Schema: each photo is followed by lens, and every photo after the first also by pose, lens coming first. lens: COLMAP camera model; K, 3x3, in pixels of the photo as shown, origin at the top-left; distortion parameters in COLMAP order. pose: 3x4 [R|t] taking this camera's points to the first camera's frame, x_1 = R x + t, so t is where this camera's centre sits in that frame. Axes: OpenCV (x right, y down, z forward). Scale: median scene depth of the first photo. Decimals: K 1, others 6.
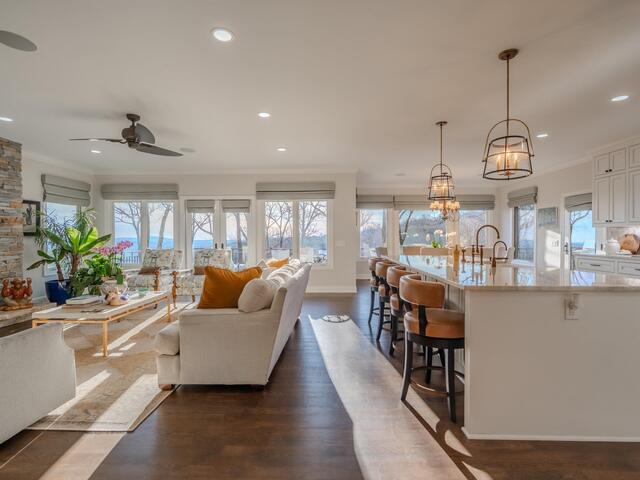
lens RADIAL K [[313.4, 0, 321.4], [0, 313.4, 240.6], [0, 0, 1]] dist [-0.000403, -0.000106]
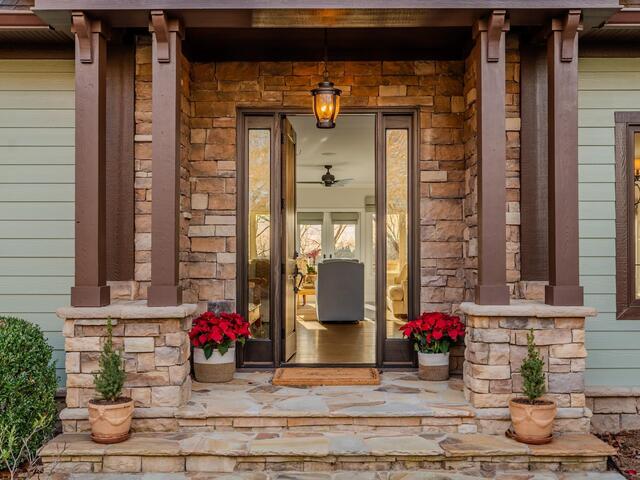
lens RADIAL K [[710.6, 0, 314.2], [0, 710.6, 247.6], [0, 0, 1]] dist [0.013312, -0.005468]
pose [[0.999976, 0.000482, 0.006912, -0.393665], [-0.000315, 0.999709, -0.024124, 0.044984], [-0.006922, 0.024121, 0.999685, -1.375202]]
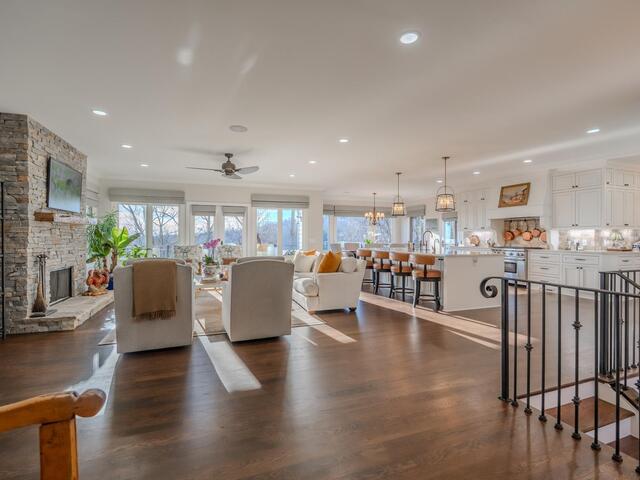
lens RADIAL K [[317.6, 0, 318.2], [0, 317.6, 235.7], [0, 0, 1]] dist [-0.002576, -0.000338]
pose [[0.929567, 0.004492, 0.368626, -0.432459], [-0.000202, 0.999932, -0.011675, 0.002601], [-0.368654, 0.010778, 0.929504, -0.313440]]
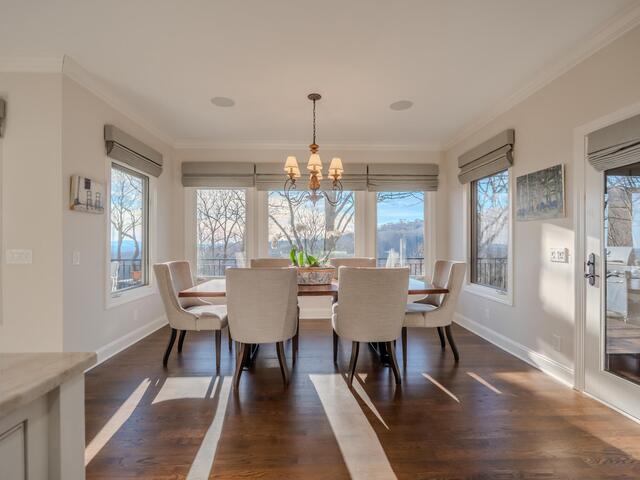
lens RADIAL K [[303.0, 0, 320.0], [0, 303.0, 240.0], [0, 0, 1]] dist [-0.056426, -0.000119]
pose [[0.998352, 0.002490, 0.057337, 0.400454], [-0.001690, 0.999901, -0.014000, -0.004580], [-0.057367, 0.013880, 0.998257, 0.618573]]
